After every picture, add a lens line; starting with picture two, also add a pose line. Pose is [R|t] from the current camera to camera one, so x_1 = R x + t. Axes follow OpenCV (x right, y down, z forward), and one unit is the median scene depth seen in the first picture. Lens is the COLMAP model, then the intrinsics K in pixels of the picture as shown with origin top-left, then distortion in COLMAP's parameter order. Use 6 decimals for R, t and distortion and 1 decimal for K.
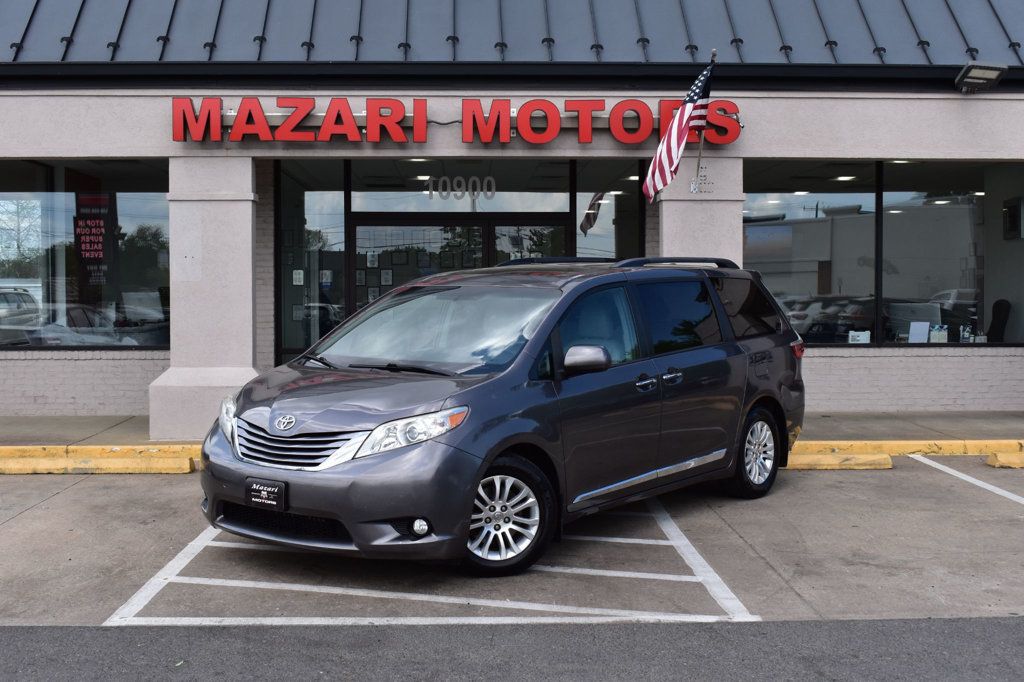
lens RADIAL K [[1271.2, 0, 512.0], [0, 1271.2, 341.0], [0, 0, 1]] dist [-0.055853, 0.039219]
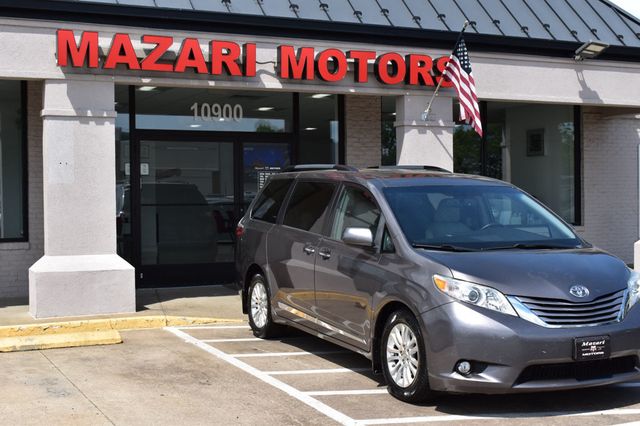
lens RADIAL K [[916.0, 0, 320.0], [0, 916.0, 213.0], [0, 0, 1]] dist [-0.004740, -0.054008]
pose [[0.913664, -0.015278, 0.406183, -0.387632], [0.022277, 0.999674, -0.012509, -0.003309], [-0.405859, 0.020478, 0.913706, 0.112970]]
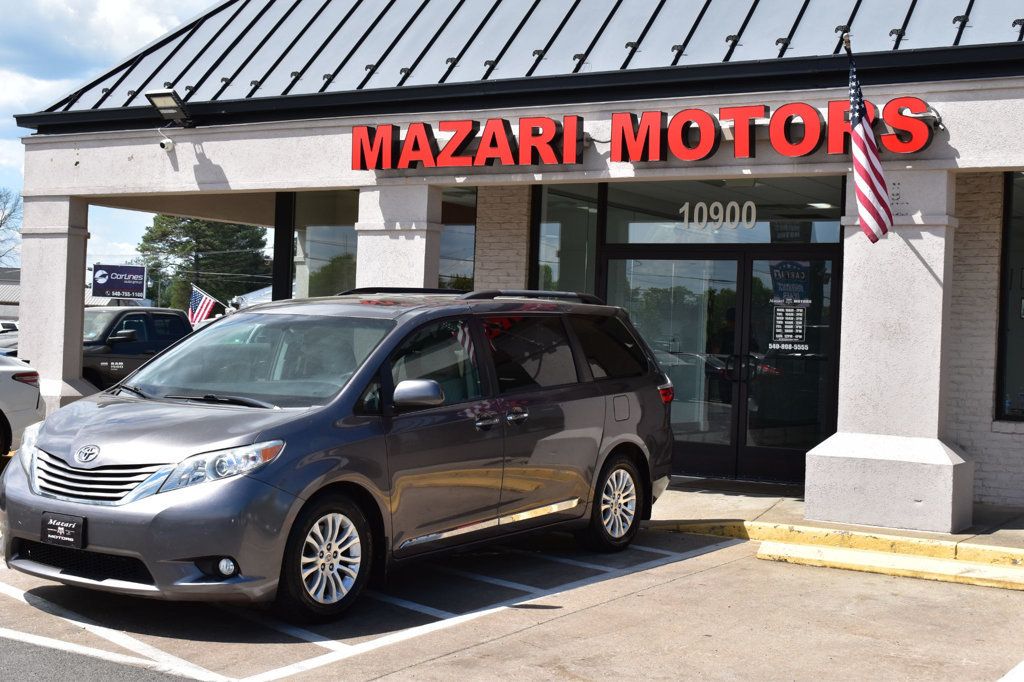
lens RADIAL K [[1465.7, 0, 512.0], [0, 1465.7, 341.0], [0, 0, 1]] dist [-0.004740, -0.054008]
pose [[0.830387, 0.033059, -0.556206, 0.467410], [-0.057490, 0.997994, -0.026513, -0.002009], [0.554214, 0.053992, 0.830621, 0.124299]]
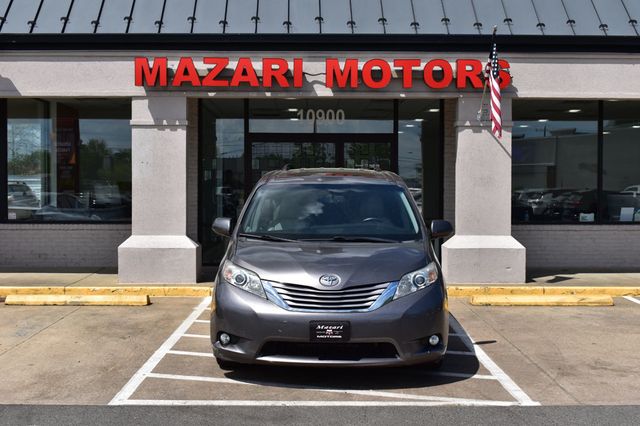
lens RADIAL K [[851.2, 0, 320.0], [0, 851.2, 213.0], [0, 0, 1]] dist [-0.025156, -0.038990]
pose [[0.999770, 0.004729, -0.020916, -0.024137], [-0.004849, 0.999972, -0.005675, -0.001179], [0.020889, 0.005775, 0.999765, -0.011798]]
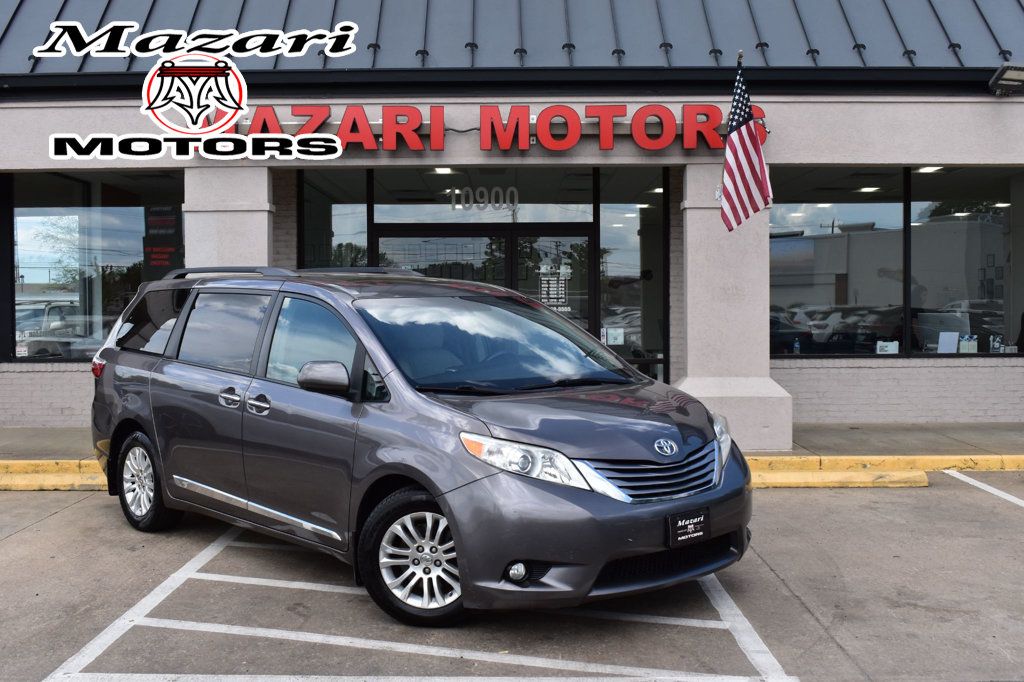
lens RADIAL K [[1160.0, 0, 512.0], [0, 1160.0, 341.0], [0, 0, 1]] dist [-0.045912, -0.045095]
pose [[0.999404, -0.002353, -0.034452, 0.015325], [0.002123, 0.999975, -0.006684, -0.003306], [0.034467, 0.006607, 0.999384, 0.109060]]
